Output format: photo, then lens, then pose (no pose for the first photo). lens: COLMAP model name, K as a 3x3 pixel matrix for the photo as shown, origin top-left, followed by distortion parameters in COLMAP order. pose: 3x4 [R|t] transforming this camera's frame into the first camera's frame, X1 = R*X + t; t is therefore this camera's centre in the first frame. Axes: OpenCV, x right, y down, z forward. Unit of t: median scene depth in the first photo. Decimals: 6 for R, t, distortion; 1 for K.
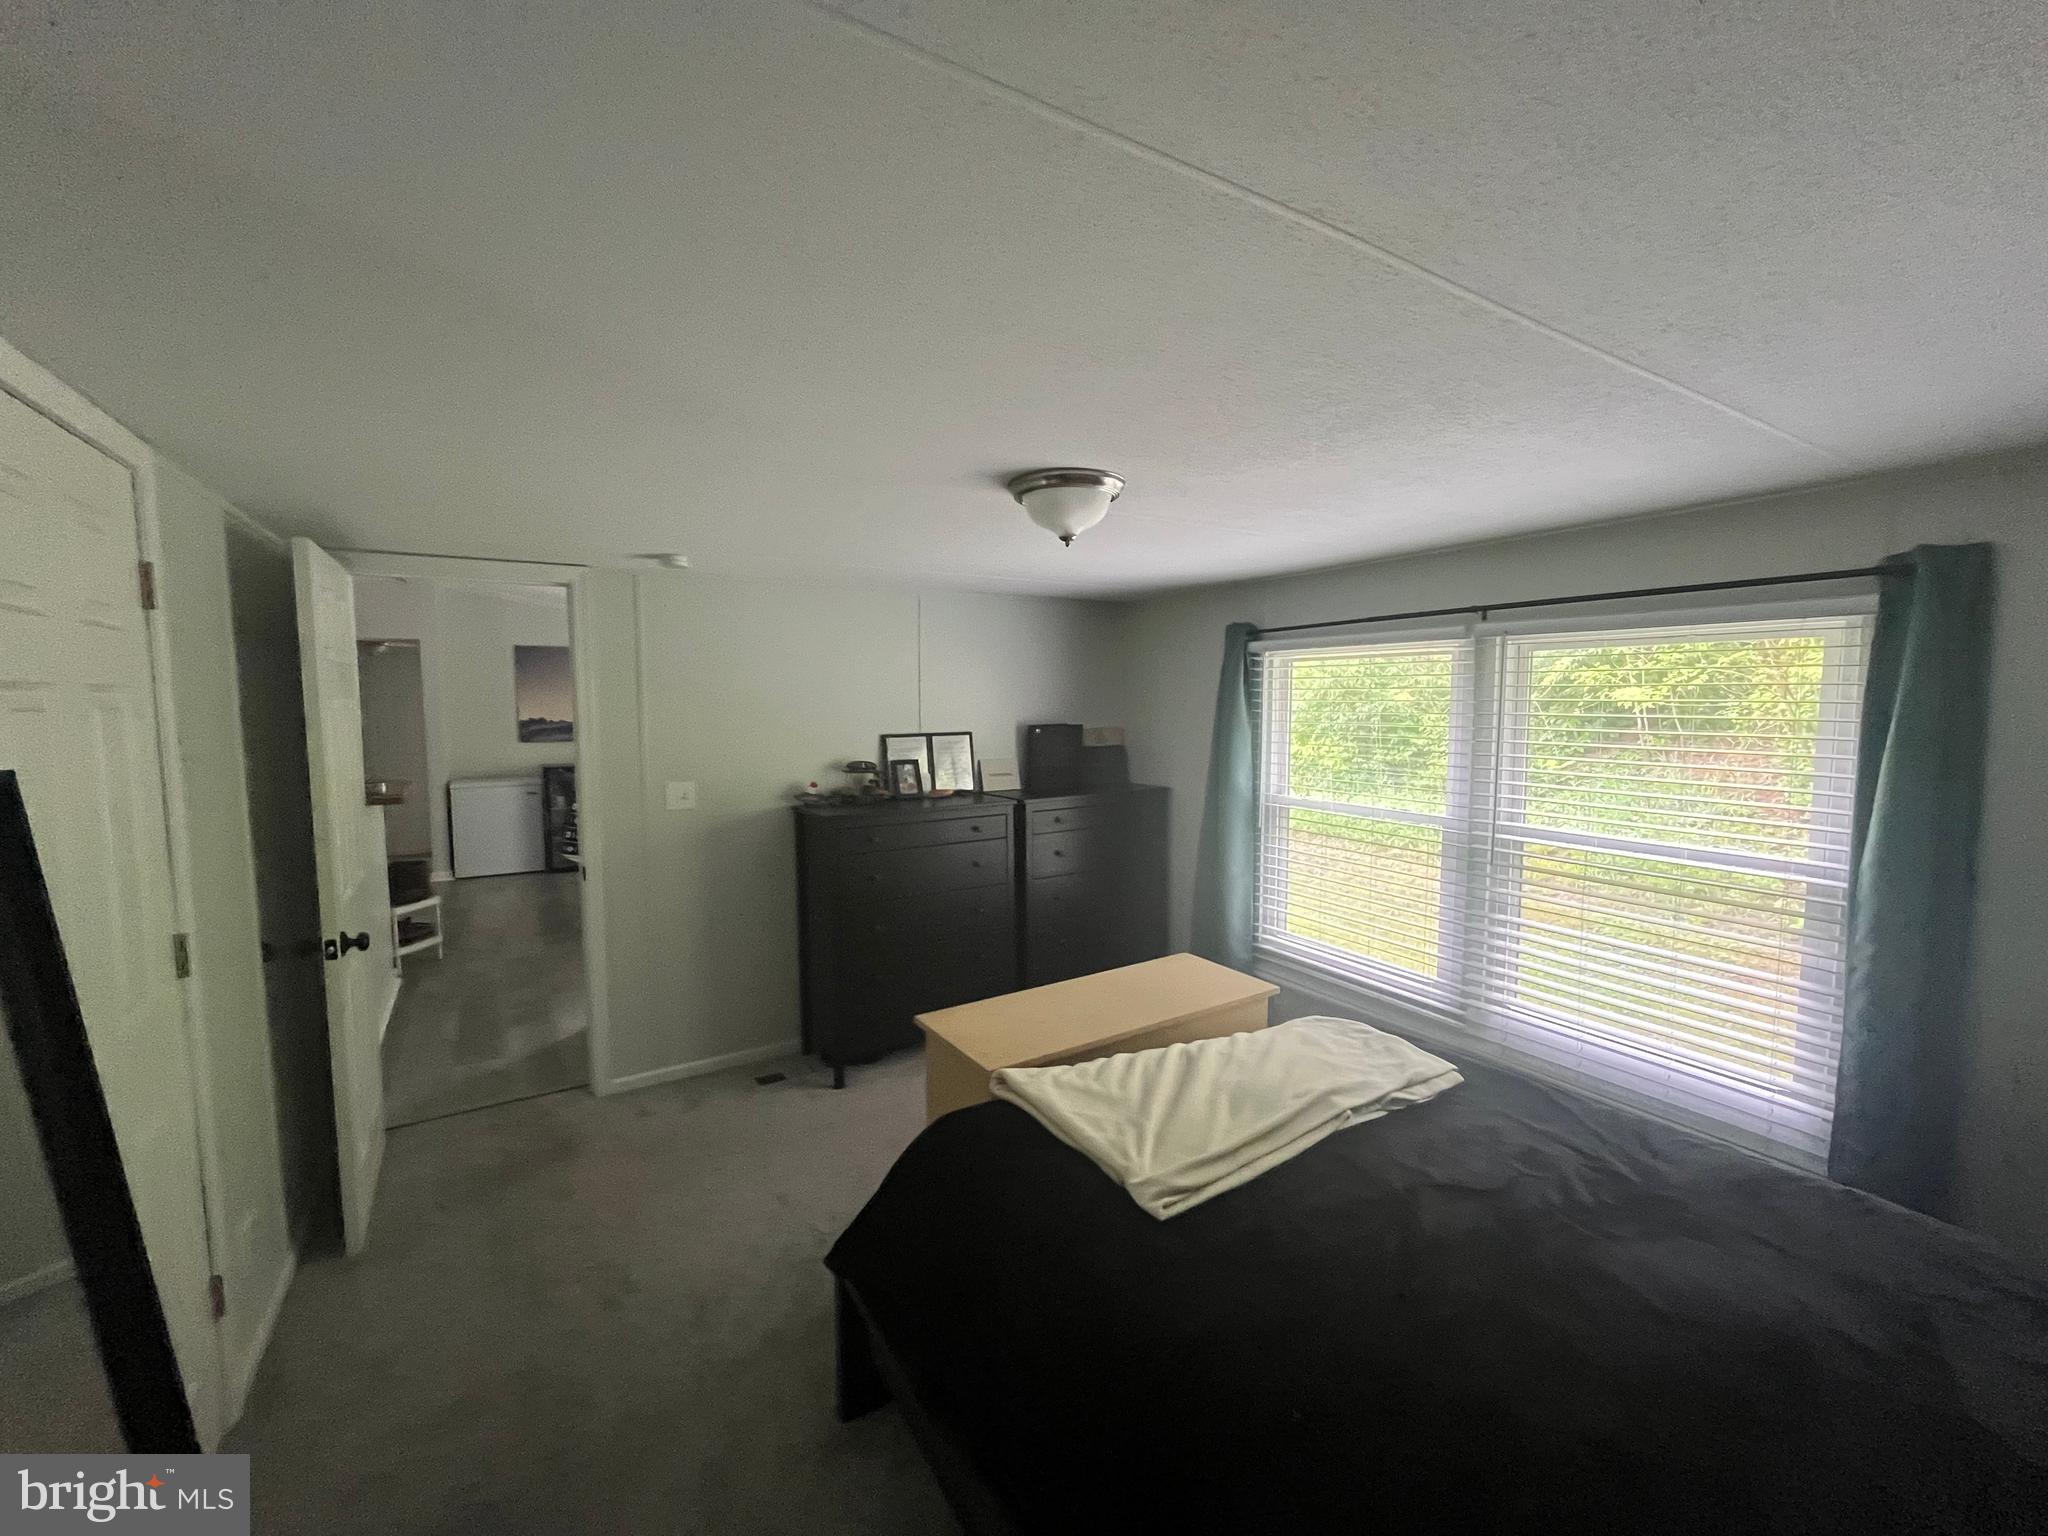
lens RADIAL K [[834.2, 0, 1033.9], [0, 834.2, 760.7], [0, 0, 1]] dist [-0.007748, 0.000608]
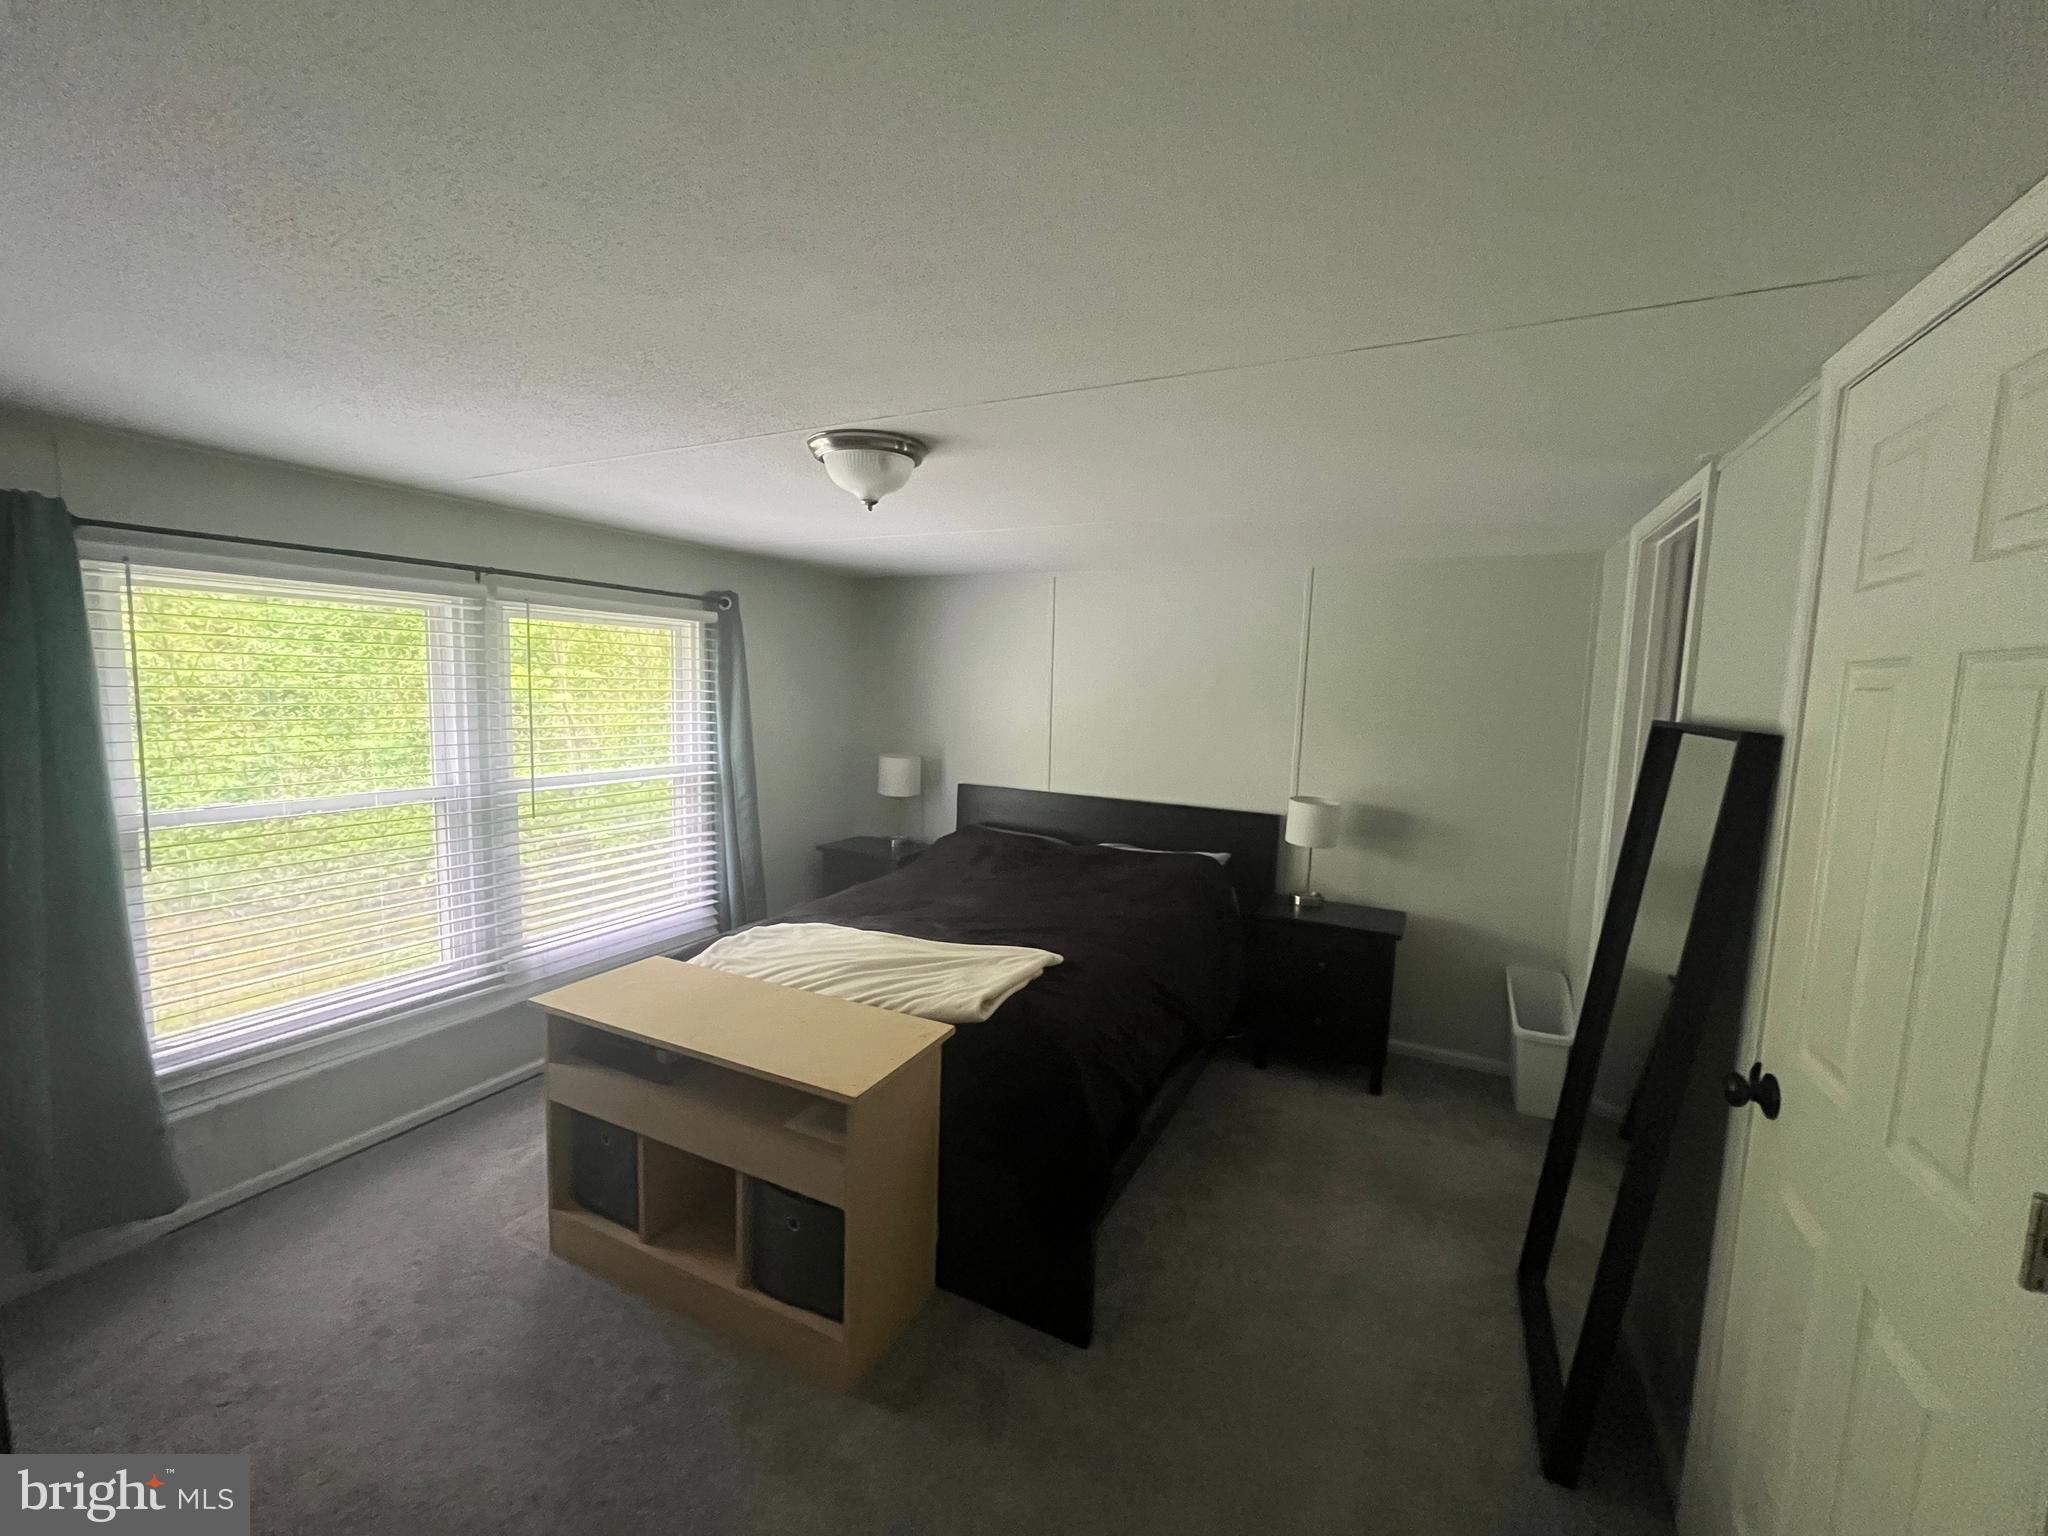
lens RADIAL K [[834.2, 0, 1030.5], [0, 834.2, 770.8], [0, 0, 1]] dist [-0.007748, 0.000608]
pose [[-0.547508, -0.109851, 0.829559, -0.663979], [0.028253, 0.988354, 0.149525, -0.075043], [-0.836323, 0.105304, -0.538028, 1.003867]]
